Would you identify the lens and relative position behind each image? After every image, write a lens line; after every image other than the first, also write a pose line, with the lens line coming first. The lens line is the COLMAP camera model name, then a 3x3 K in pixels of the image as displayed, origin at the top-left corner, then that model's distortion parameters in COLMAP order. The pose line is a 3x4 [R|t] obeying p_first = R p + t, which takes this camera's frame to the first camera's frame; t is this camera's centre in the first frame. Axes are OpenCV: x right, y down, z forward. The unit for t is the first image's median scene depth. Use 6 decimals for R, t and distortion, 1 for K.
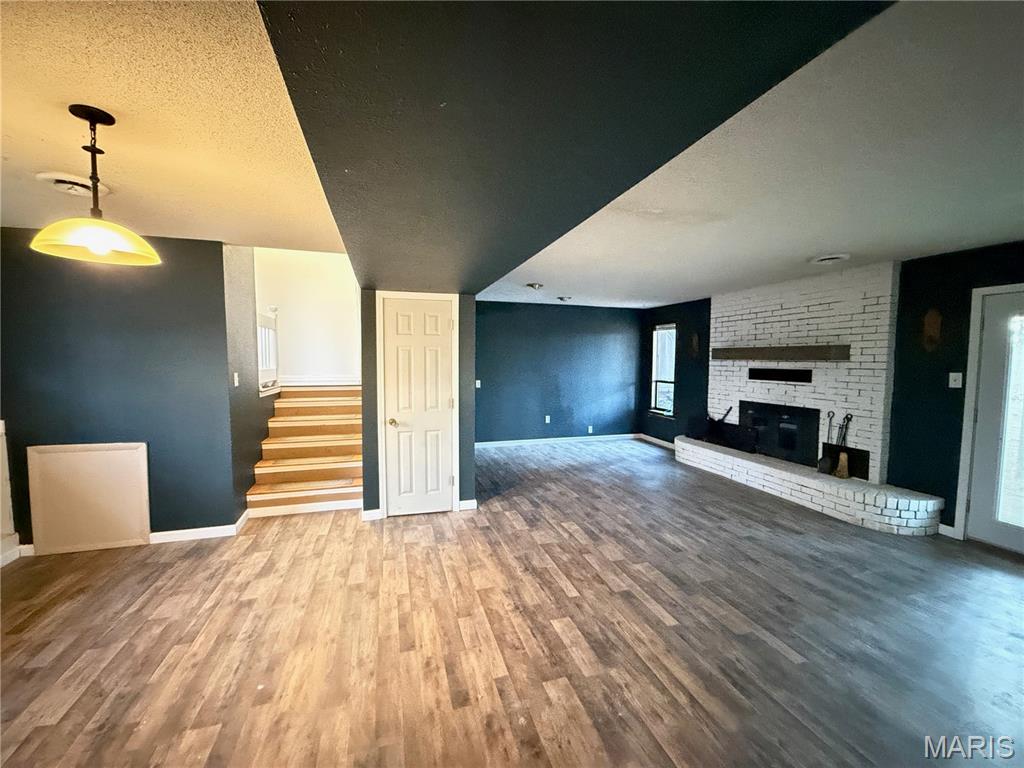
lens RADIAL K [[406.3, 0, 514.6], [0, 406.3, 383.4], [0, 0, 1]] dist [-0.000167, 0.000179]
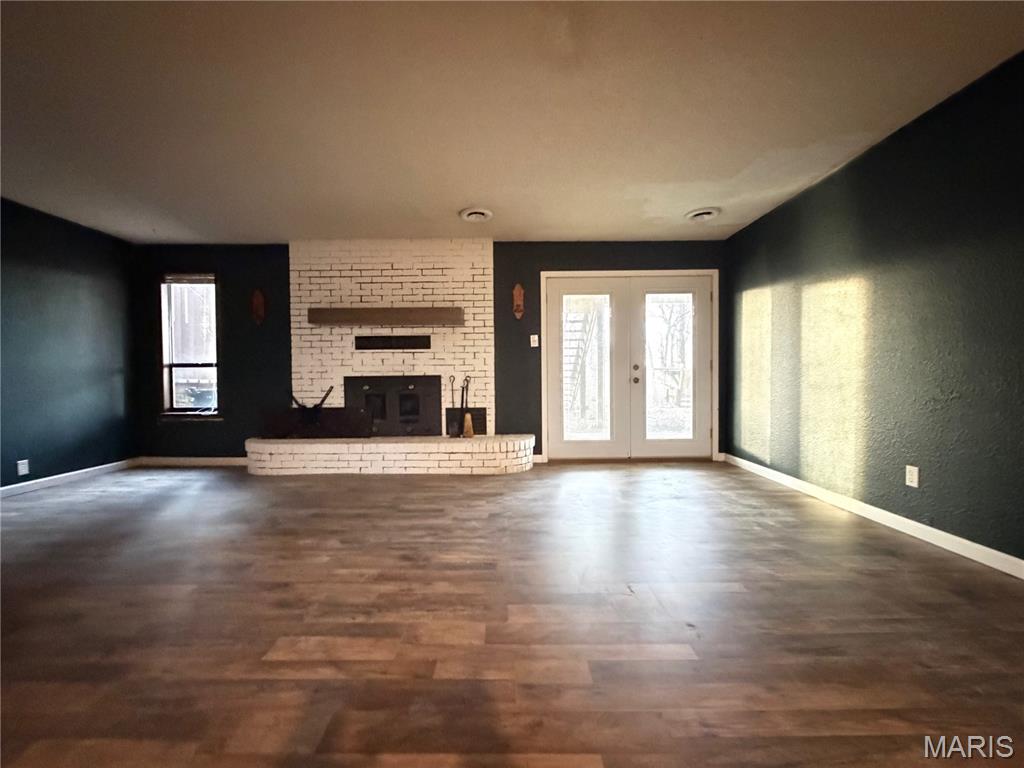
lens RADIAL K [[406.3, 0, 505.6], [0, 406.3, 381.2], [0, 0, 1]] dist [-0.000167, 0.000179]
pose [[0.302934, -0.023111, 0.952731, -0.163619], [0.070629, 0.997501, 0.001739, 0.102339], [-0.950391, 0.066764, 0.303809, 0.643816]]
